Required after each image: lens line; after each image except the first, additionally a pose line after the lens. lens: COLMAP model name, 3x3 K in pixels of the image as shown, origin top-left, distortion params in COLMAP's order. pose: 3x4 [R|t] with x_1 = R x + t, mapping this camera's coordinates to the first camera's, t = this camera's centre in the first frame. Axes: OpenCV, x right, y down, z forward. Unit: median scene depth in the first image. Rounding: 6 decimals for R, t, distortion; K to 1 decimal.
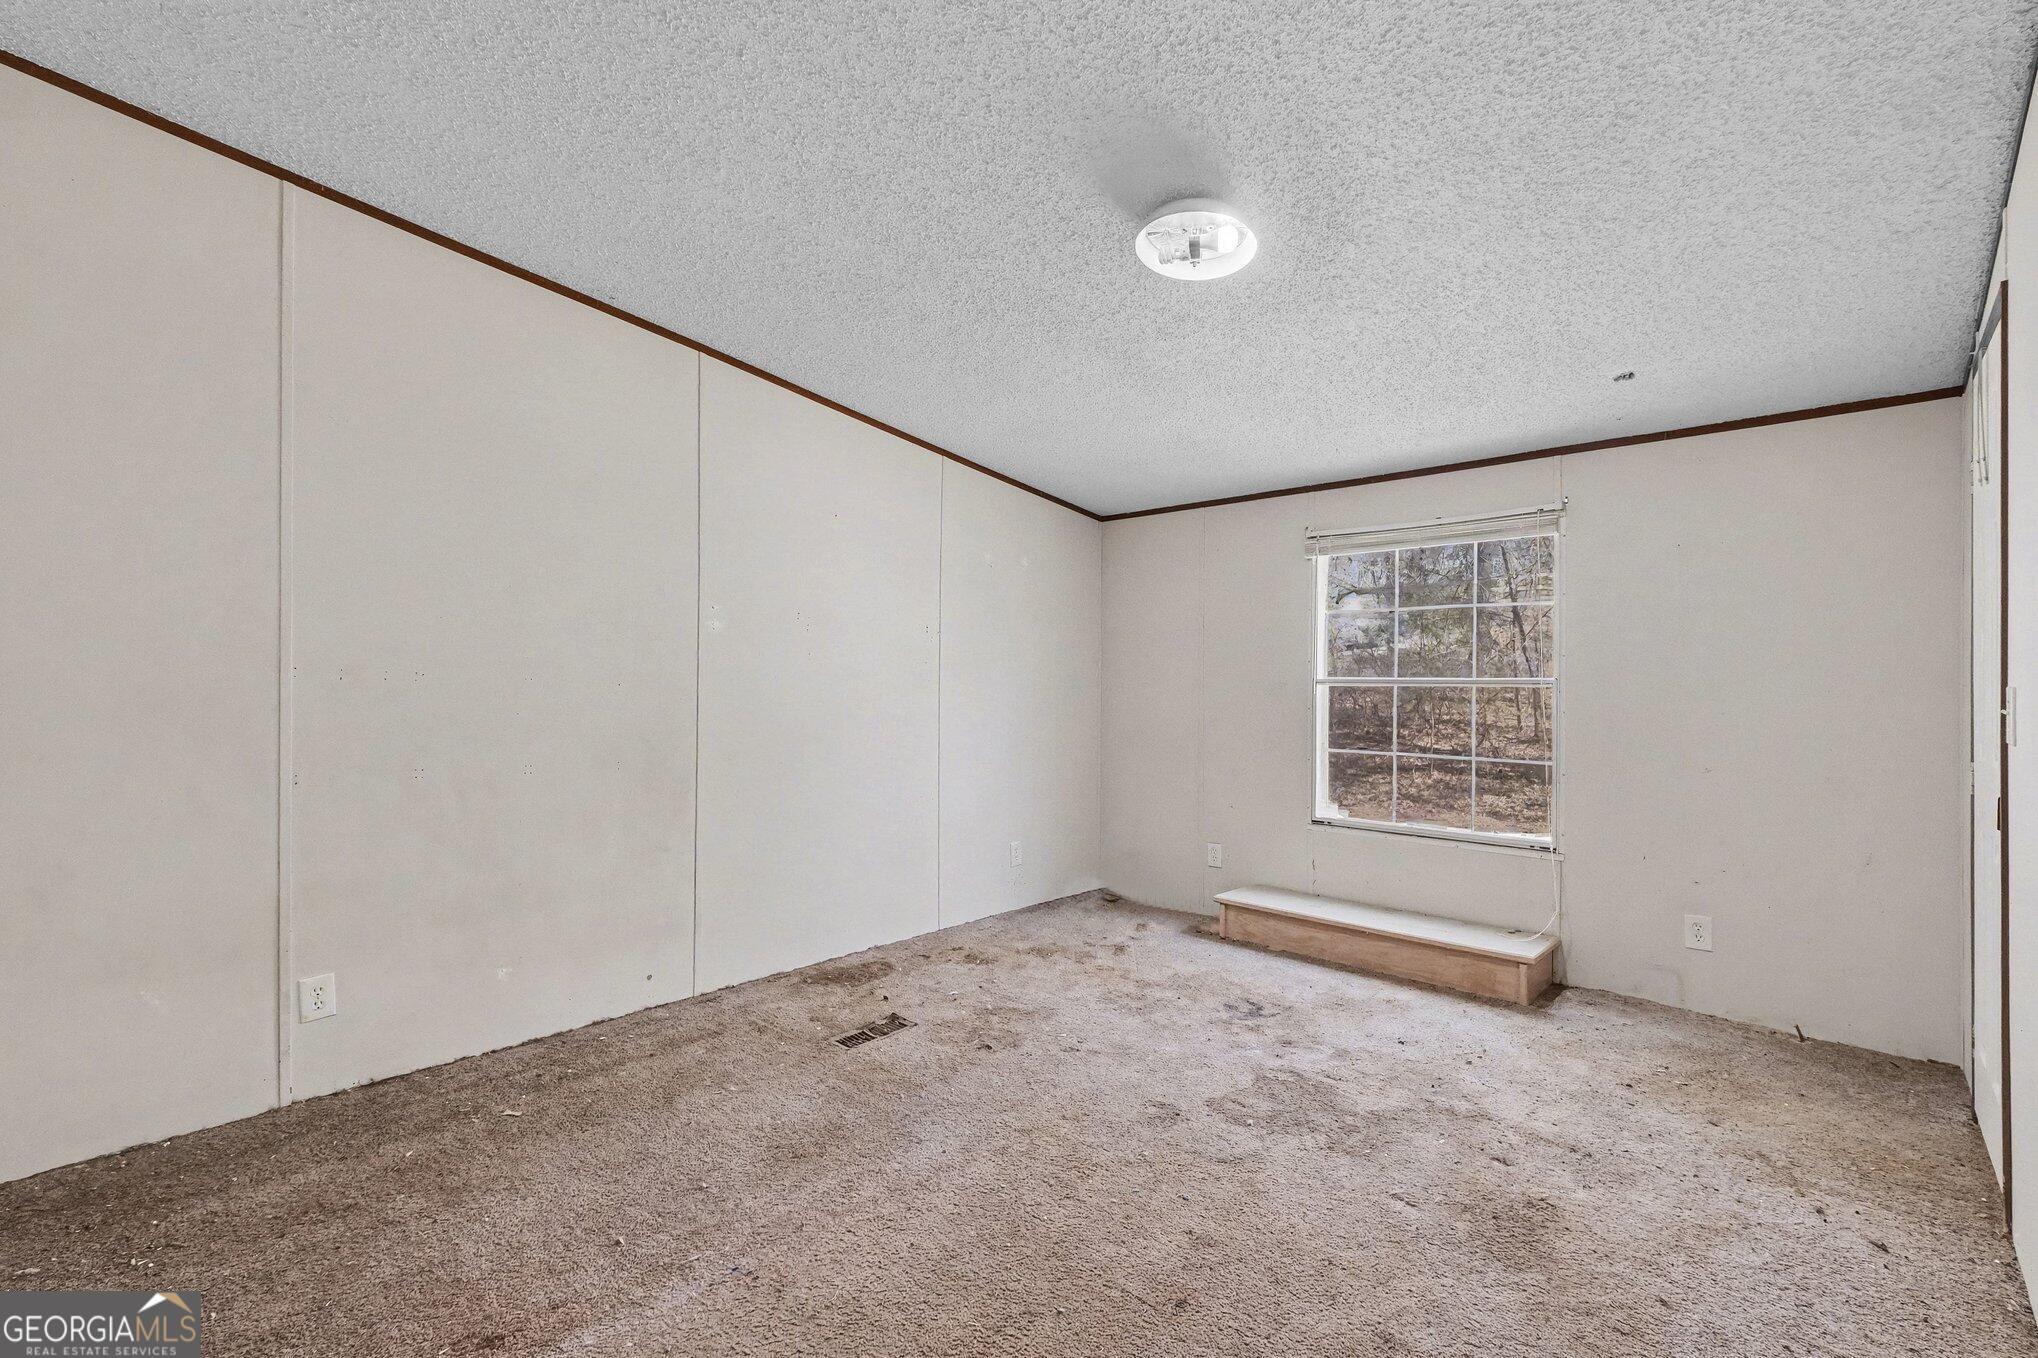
lens RADIAL K [[883.1, 0, 1017.4], [0, 883.1, 675.2], [0, 0, 1]] dist [-0.003226, -0.000648]
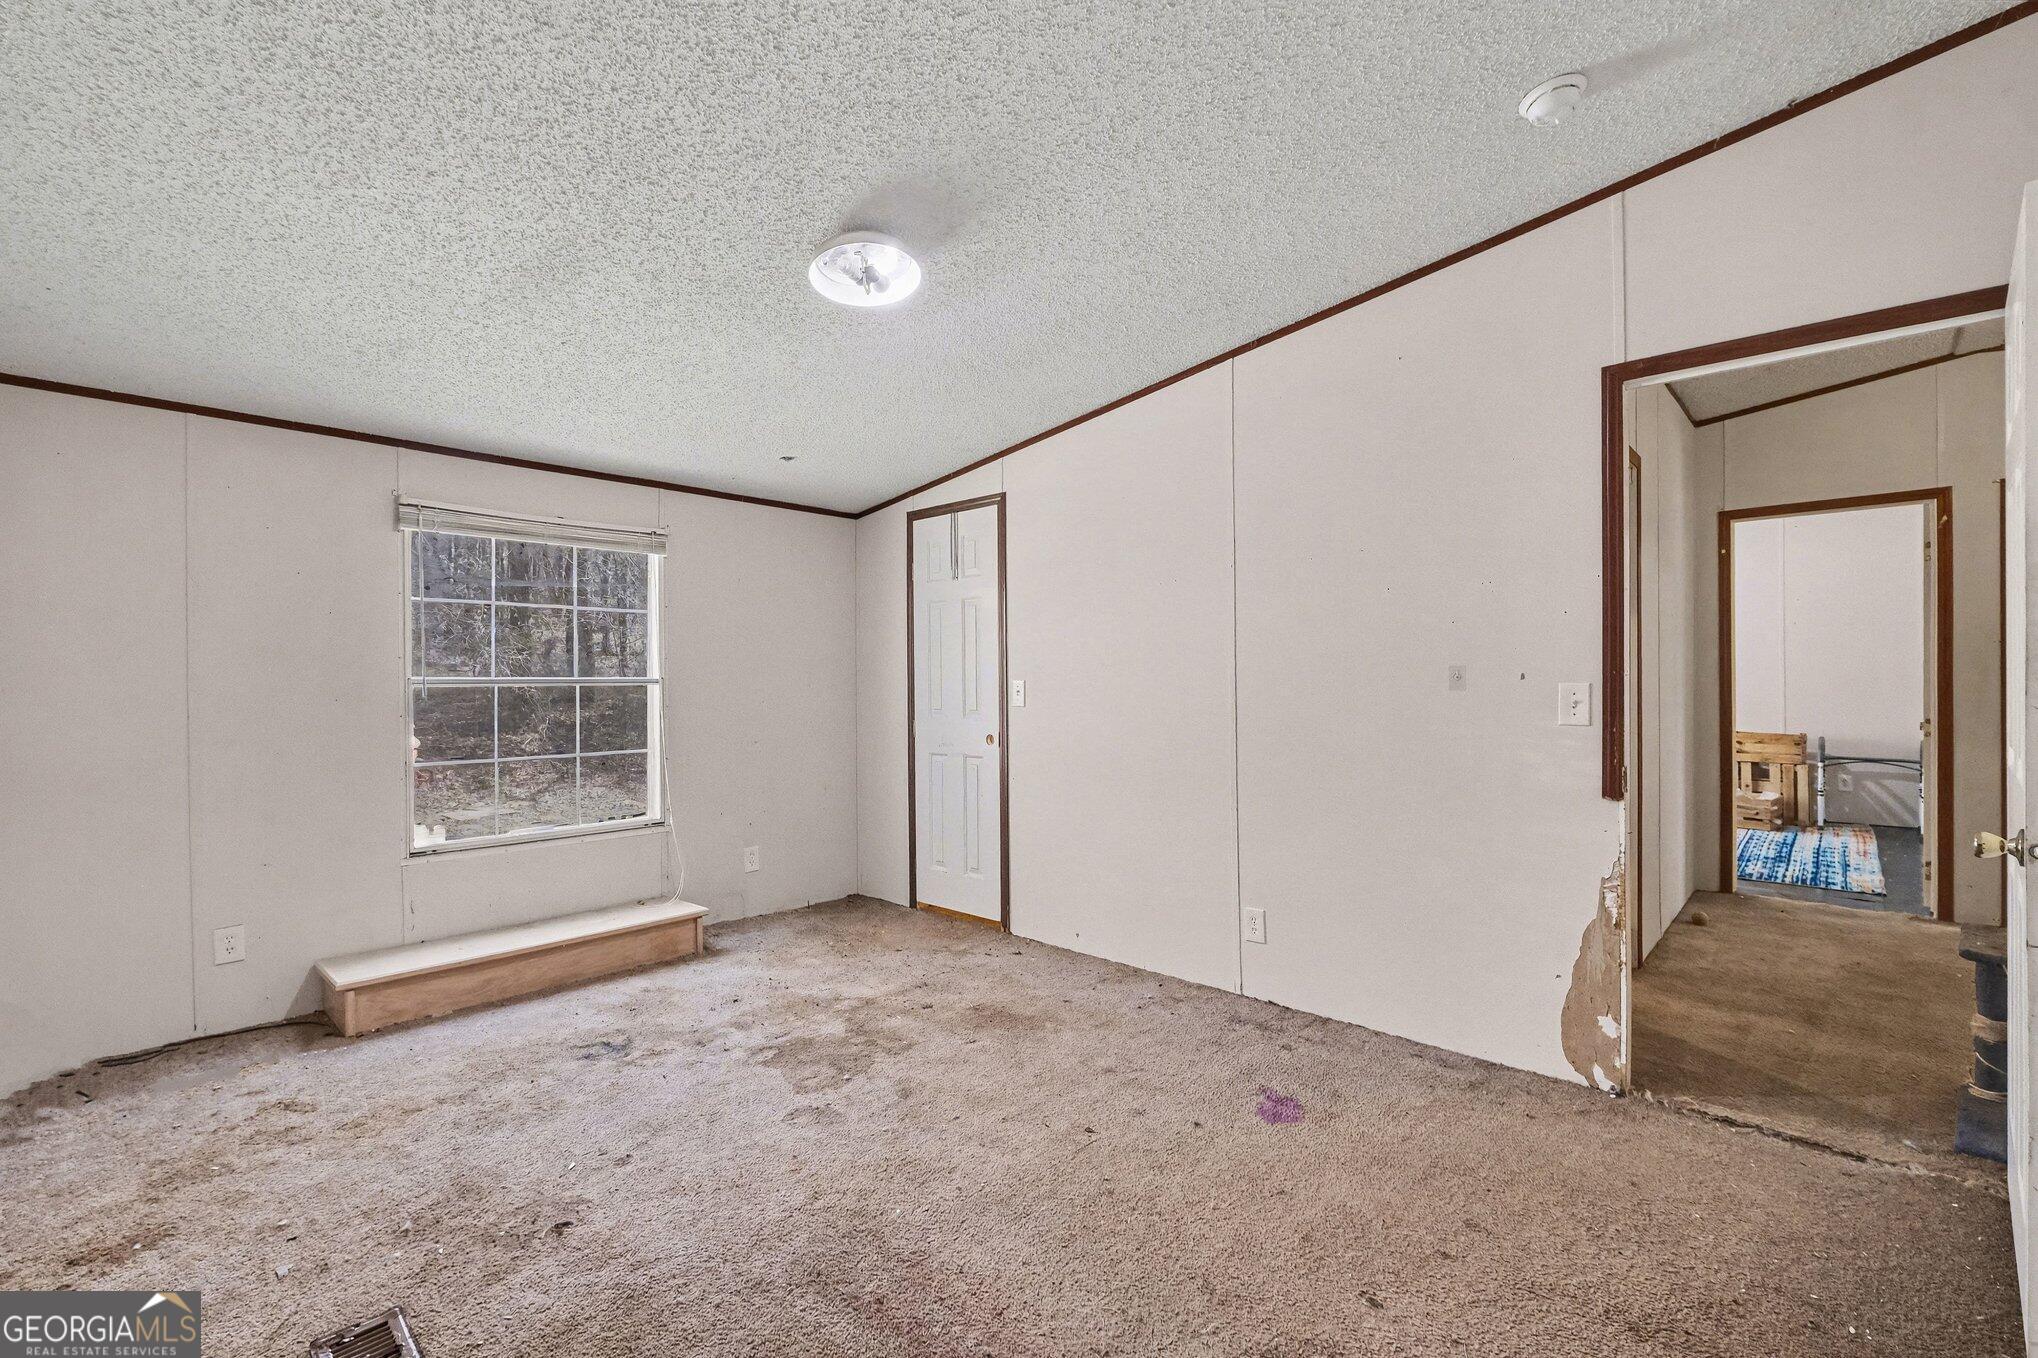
lens RADIAL K [[883.1, 0, 1009.4], [0, 883.1, 685.4], [0, 0, 1]] dist [-0.003226, -0.000648]
pose [[0.004580, -0.009488, 0.999944, -0.593526], [-0.001724, 0.999953, 0.009496, 0.001530], [-0.999988, -0.001767, 0.004564, 0.557340]]
